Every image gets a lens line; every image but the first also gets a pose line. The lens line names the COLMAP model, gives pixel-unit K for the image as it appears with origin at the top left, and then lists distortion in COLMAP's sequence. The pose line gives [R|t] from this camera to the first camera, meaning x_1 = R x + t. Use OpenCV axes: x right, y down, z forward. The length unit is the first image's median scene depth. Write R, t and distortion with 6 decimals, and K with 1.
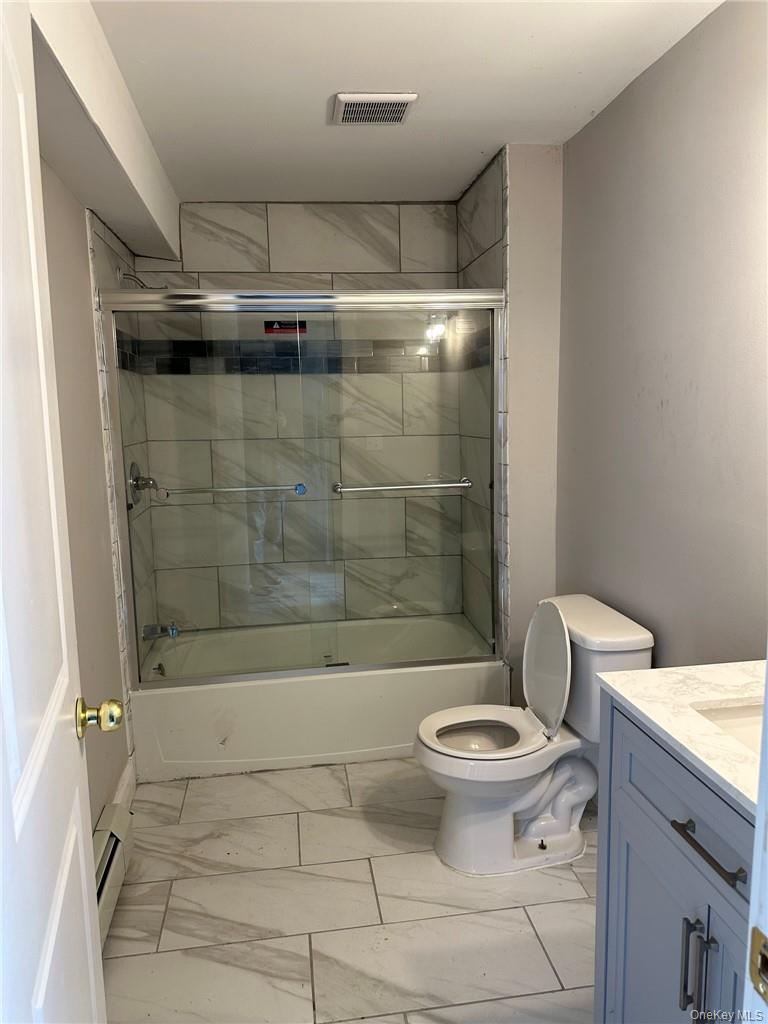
lens RADIAL K [[736.9, 0, 383.8], [0, 736.9, 499.0], [0, 0, 1]] dist [0.036015, -0.065747]
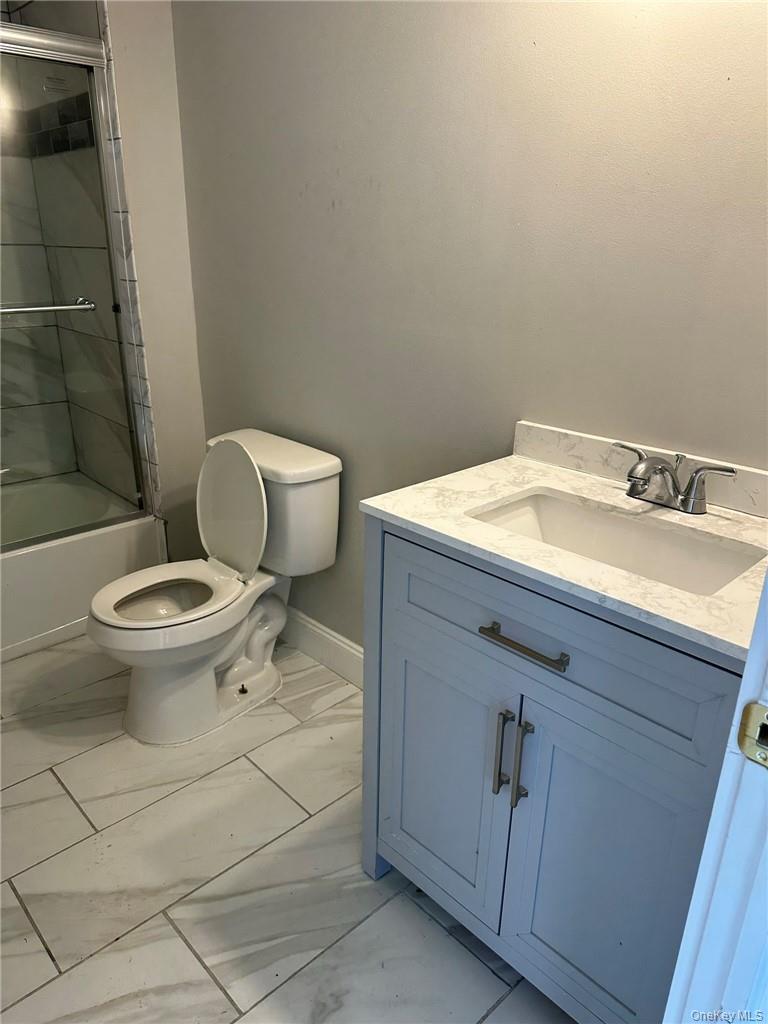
lens RADIAL K [[718.5, 0, 387.2], [0, 718.5, 522.1], [0, 0, 1]] dist [0.080312, -0.113229]
pose [[0.807115, -0.174372, 0.564056, -0.129557], [0.036716, 0.968365, 0.246822, 0.028018], [-0.589252, -0.178504, 0.787984, 0.181360]]
